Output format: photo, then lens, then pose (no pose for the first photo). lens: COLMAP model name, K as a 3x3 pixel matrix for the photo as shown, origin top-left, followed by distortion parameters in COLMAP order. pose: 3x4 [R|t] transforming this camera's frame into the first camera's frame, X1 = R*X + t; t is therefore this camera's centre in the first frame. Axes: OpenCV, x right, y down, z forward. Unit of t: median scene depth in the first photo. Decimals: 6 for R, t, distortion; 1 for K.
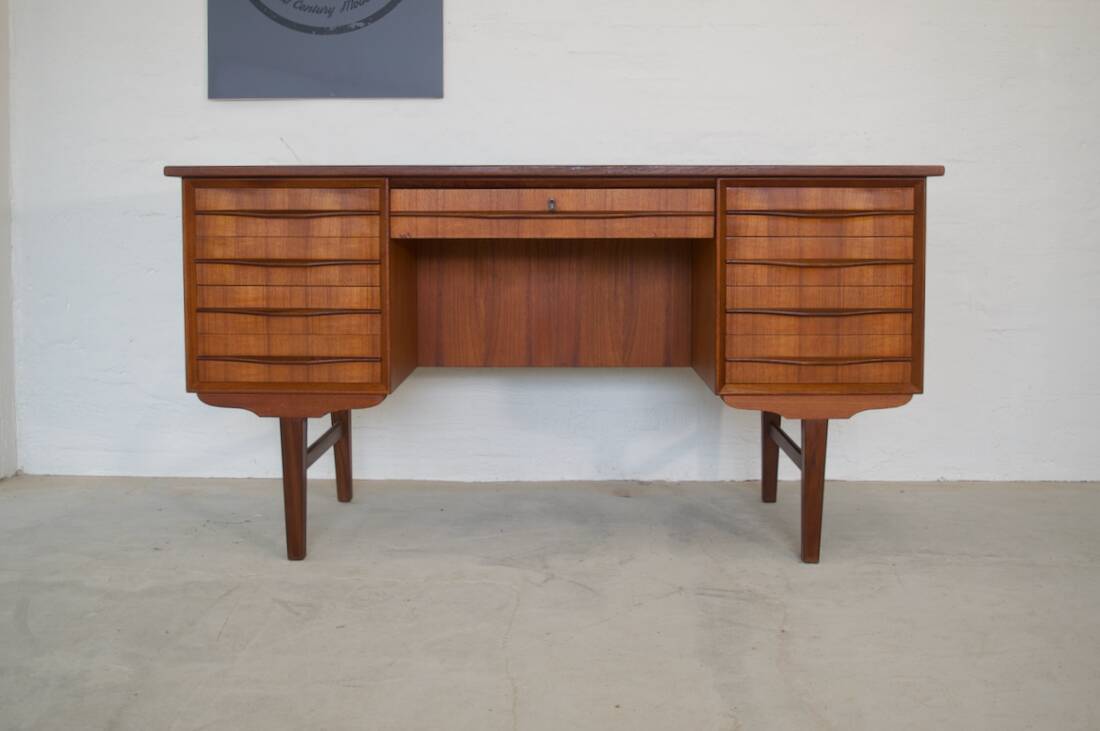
lens RADIAL K [[1142.1, 0, 554.3], [0, 1142.1, 298.2], [0, 0, 1]] dist [-0.090439, 0.003616]
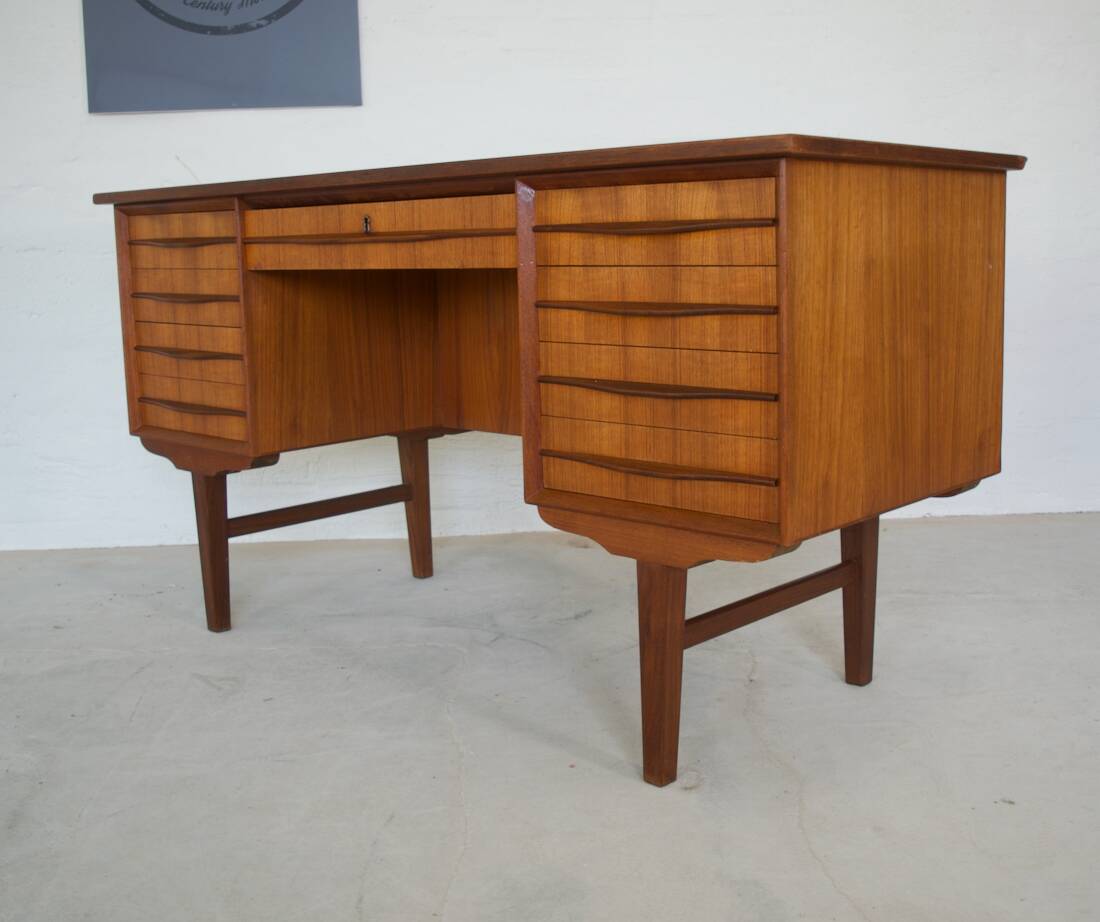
lens RADIAL K [[1339.3, 0, 550.9], [0, 1339.3, 458.0], [0, 0, 1]] dist [-0.099080, 0.034439]
pose [[0.730545, 0.094595, -0.676281, 0.686283], [-0.028427, 0.993713, 0.108288, -0.027739], [0.682272, -0.059885, 0.728641, 0.436183]]
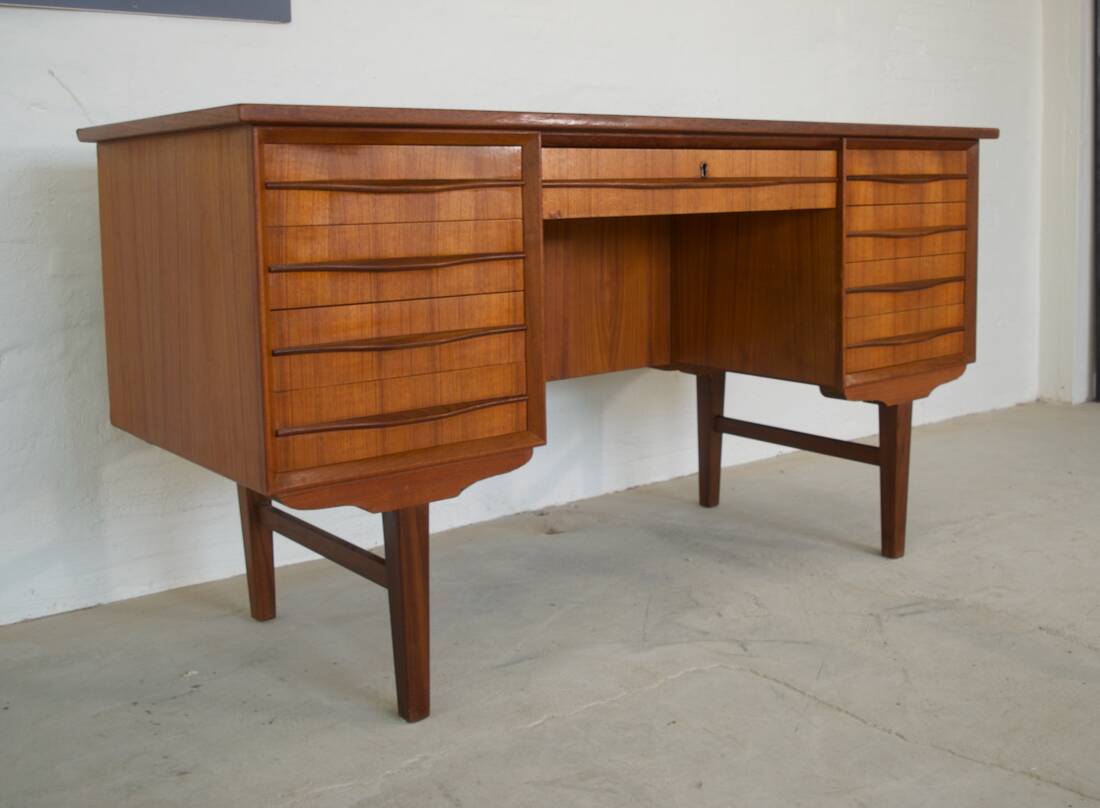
lens RADIAL K [[1185.2, 0, 555.5], [0, 1185.2, 330.0], [0, 0, 1]] dist [-0.086363, 0.011179]
pose [[0.774665, -0.089675, 0.625981, -0.588287], [0.067606, 0.995965, 0.059013, -0.027647], [-0.628748, -0.003395, 0.777602, 0.438167]]
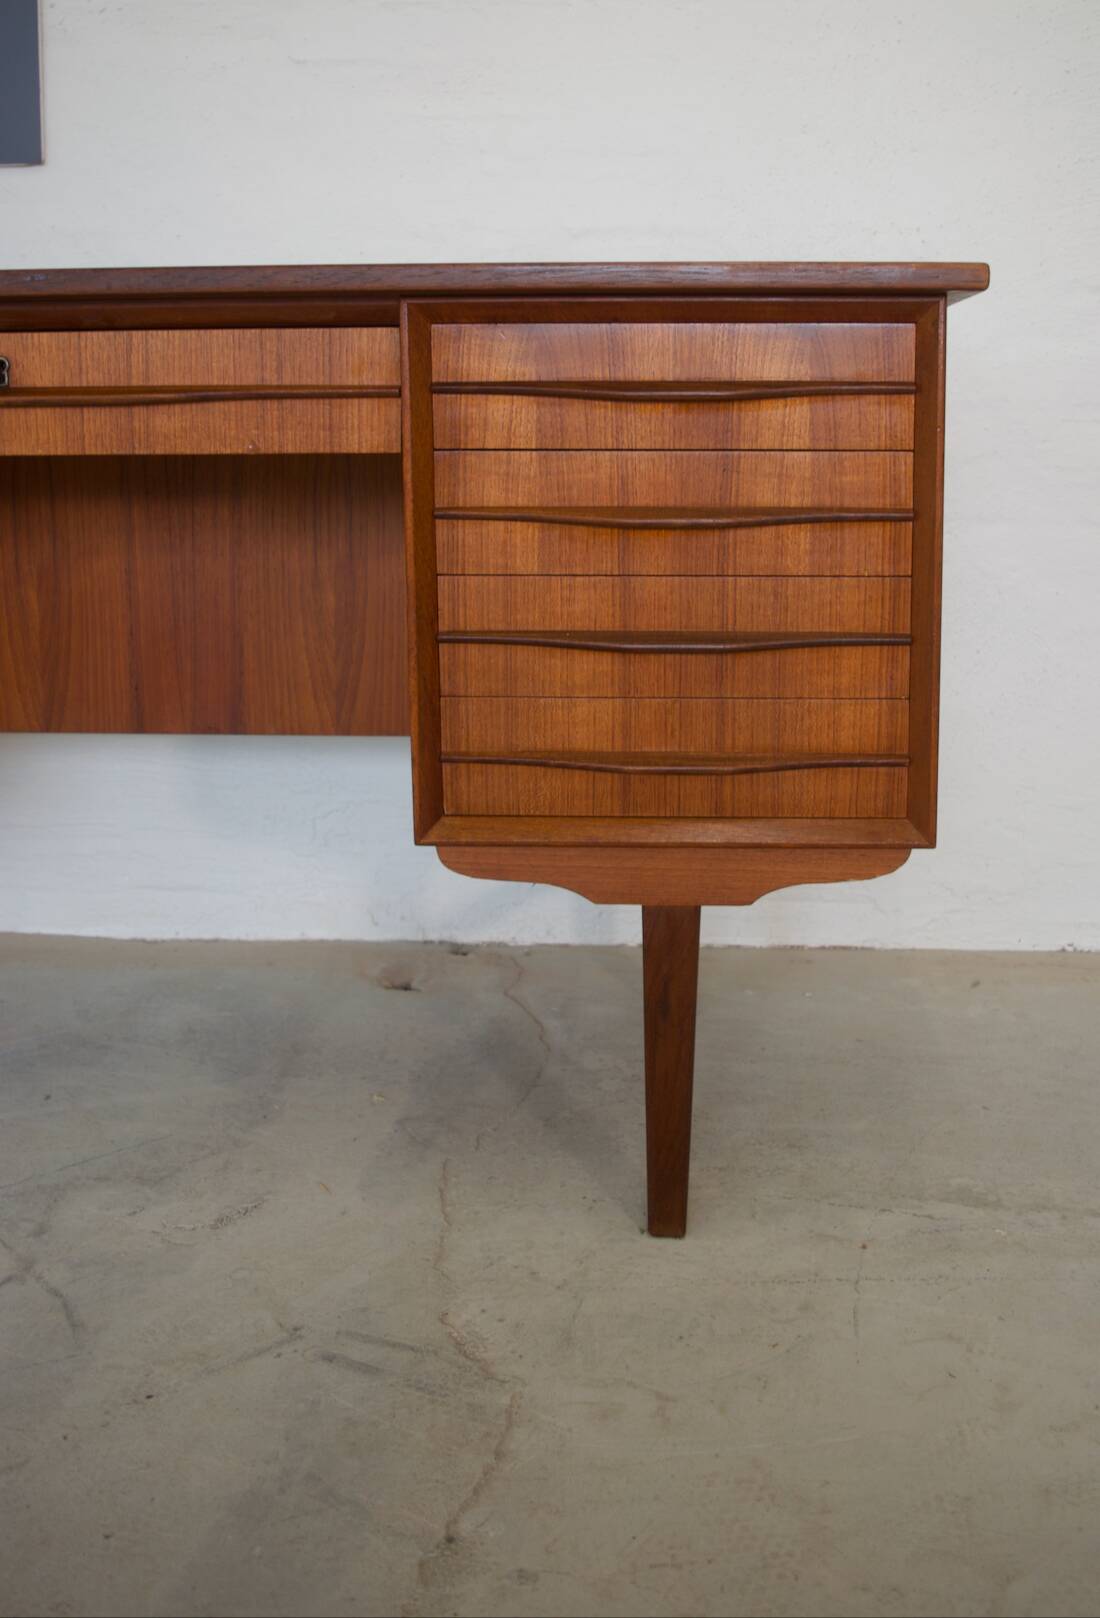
lens RADIAL K [[1563.8, 0, 654.3], [0, 1563.8, 654.9], [0, 0, 1]] dist [-0.085461, -0.002836]
pose [[0.999865, 0.004241, -0.015864, 0.235417], [-0.002965, 0.996824, 0.079582, -0.026378], [0.016152, -0.079525, 0.996702, 0.456647]]
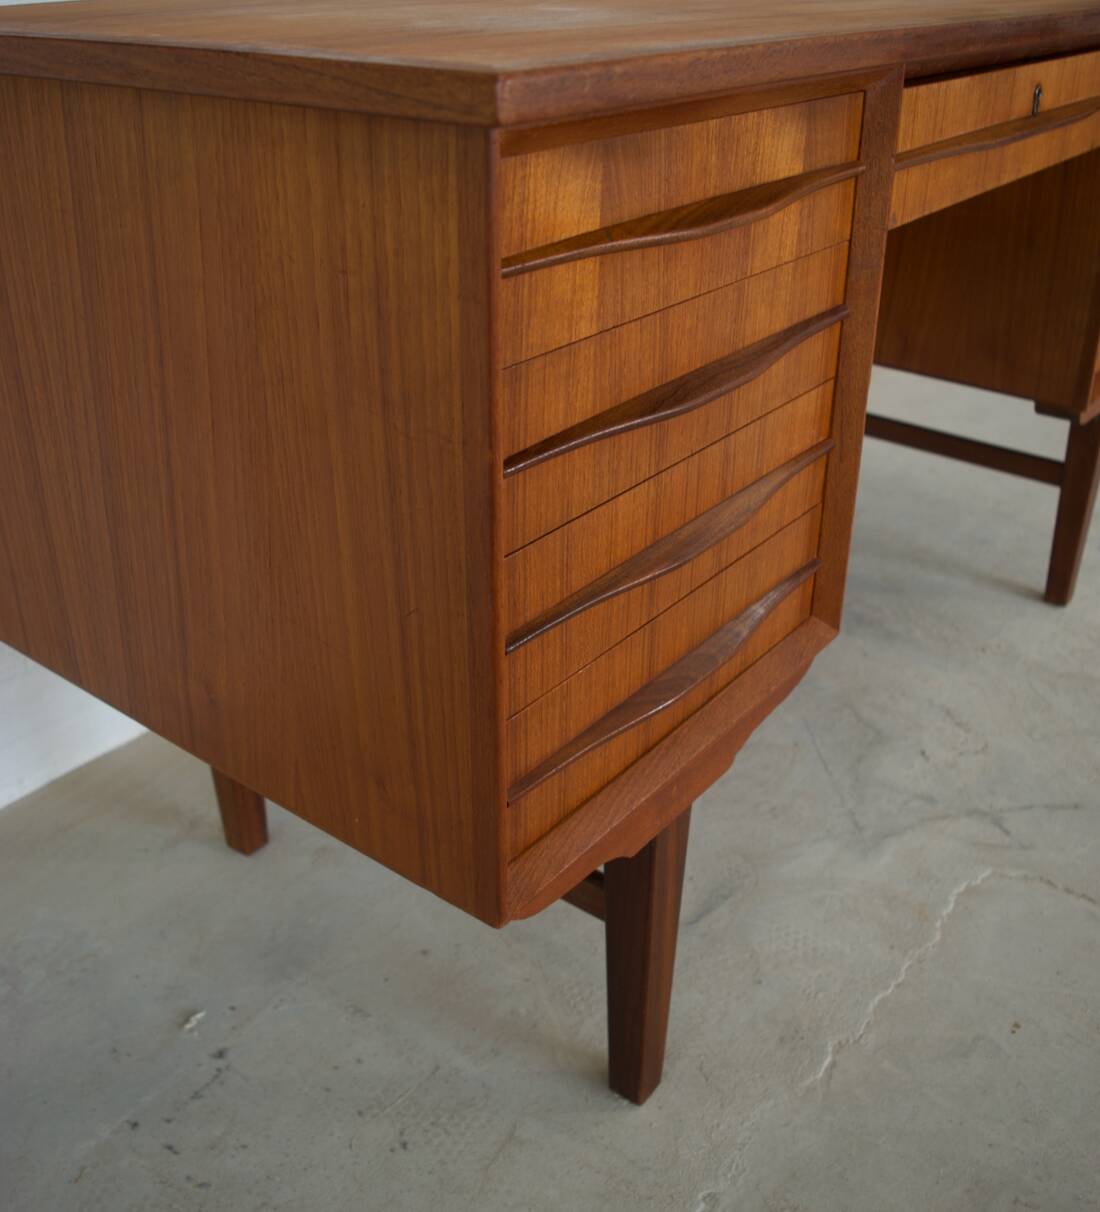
lens RADIAL K [[1270.4, 0, 548.8], [0, 1270.4, 556.4], [0, 0, 1]] dist [-0.087674, -0.012449]
pose [[0.602794, -0.358272, 0.712938, -0.510477], [0.057553, 0.910718, 0.409000, -0.126285], [-0.795818, -0.205511, 0.569595, 0.839730]]
